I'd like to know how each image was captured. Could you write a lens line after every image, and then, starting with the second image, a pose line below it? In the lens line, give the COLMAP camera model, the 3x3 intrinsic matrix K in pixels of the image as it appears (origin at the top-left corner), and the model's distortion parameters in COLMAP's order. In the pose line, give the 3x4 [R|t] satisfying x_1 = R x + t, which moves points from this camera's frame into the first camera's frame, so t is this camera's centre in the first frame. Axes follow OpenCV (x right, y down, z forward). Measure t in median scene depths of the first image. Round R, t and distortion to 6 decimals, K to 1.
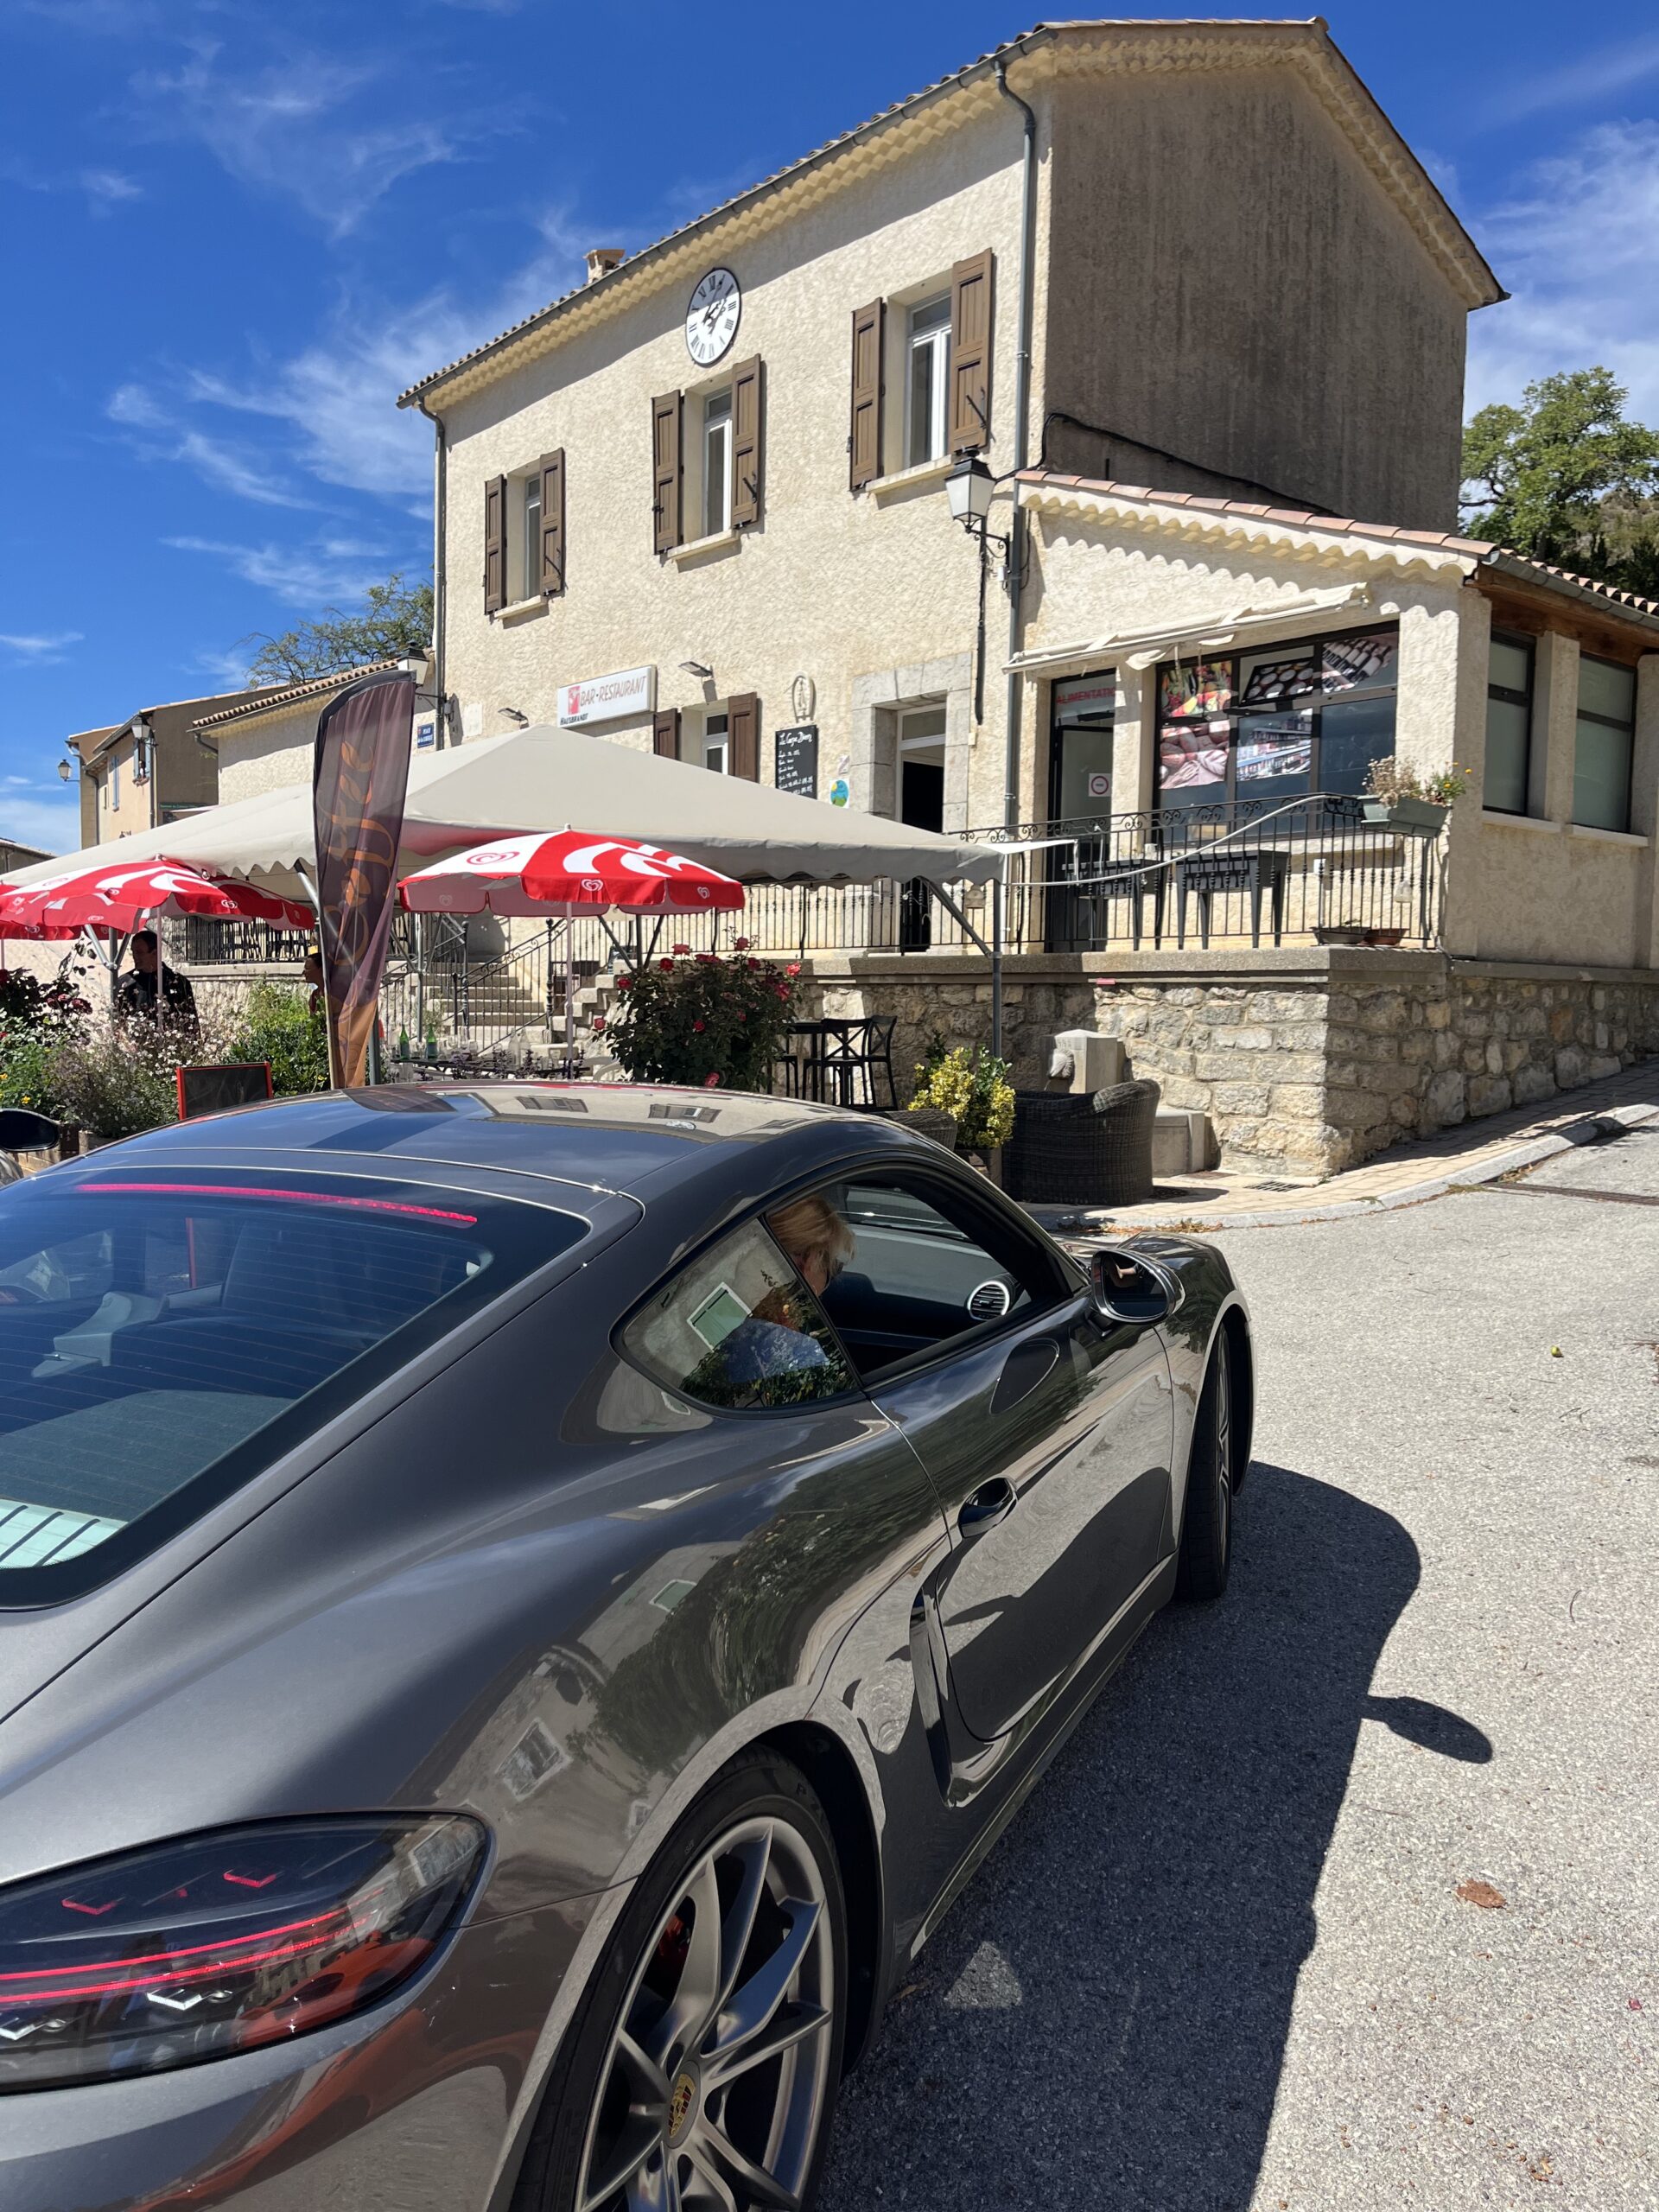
lens RADIAL K [[1678.0, 0, 829.5], [0, 1678.0, 1107.8], [0, 0, 1]] dist [-0.000900, -0.000041]
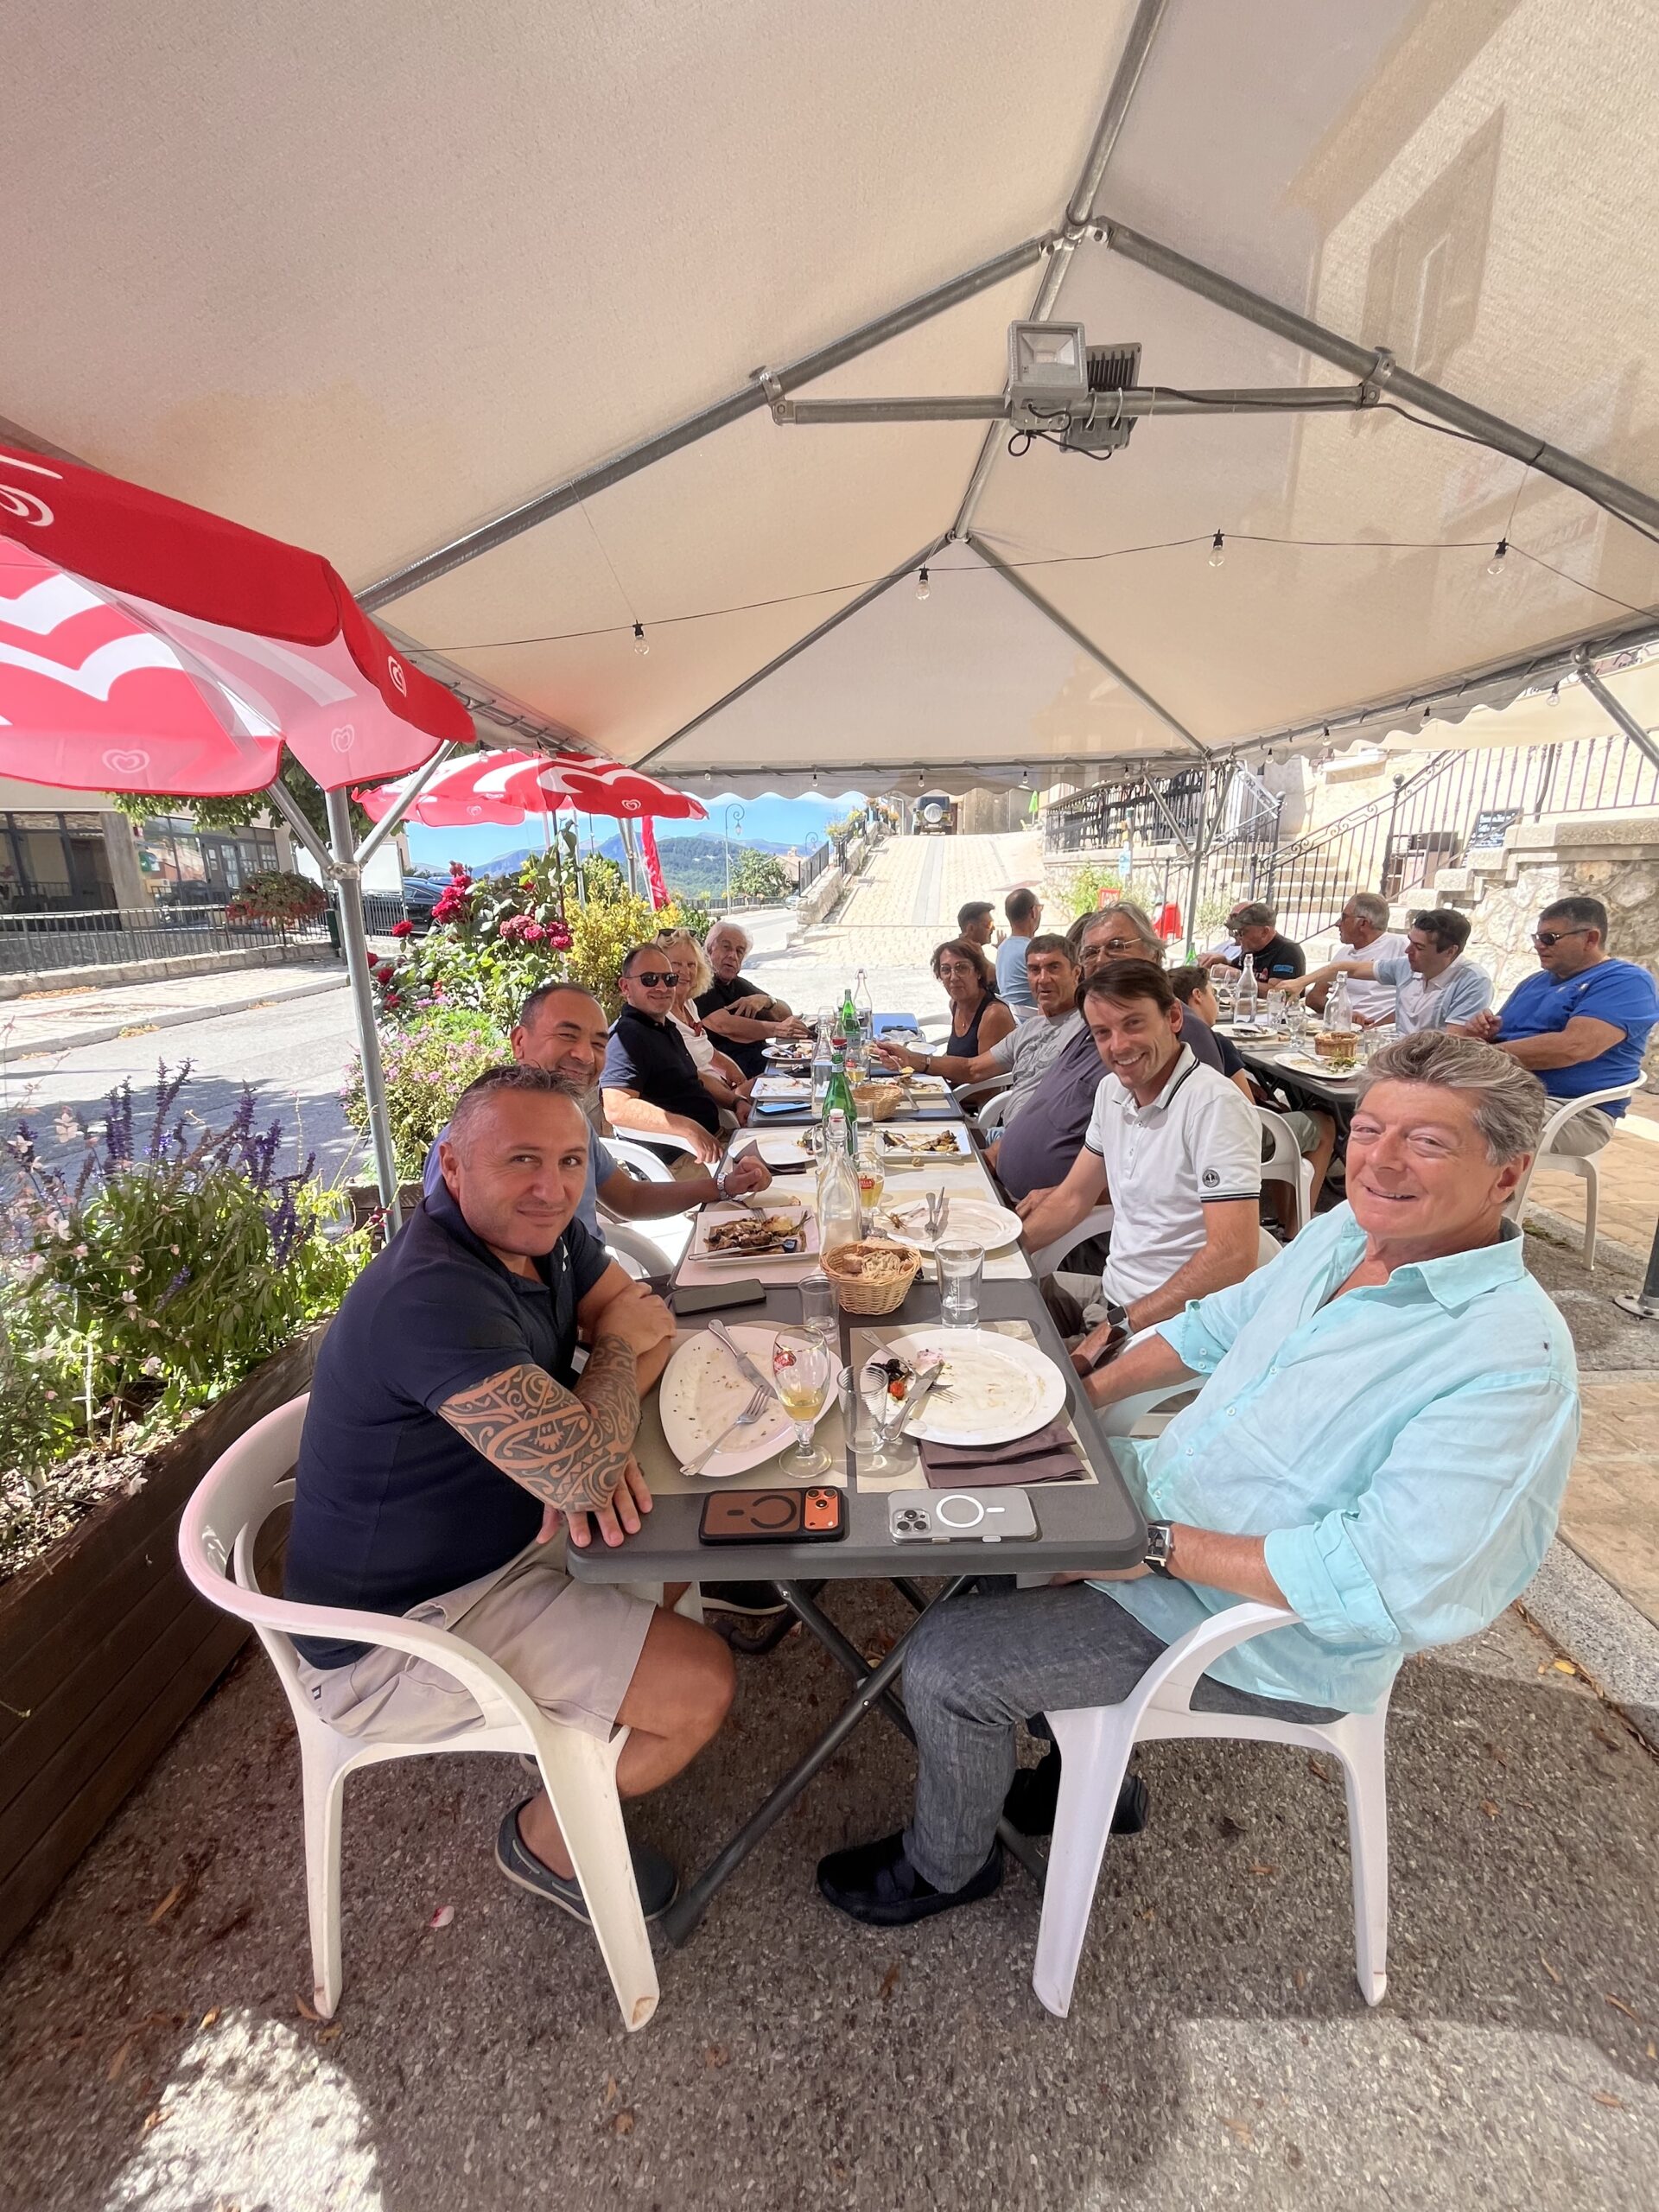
lens RADIAL K [[887.5, 0, 832.6], [0, 887.5, 1102.5], [0, 0, 1]] dist [-0.000408, -0.000025]
pose [[0.774299, 0.136880, -0.617839, -0.096038], [-0.015137, 0.980053, 0.198157, -0.043381], [0.632638, -0.144081, 0.760927, 0.508880]]
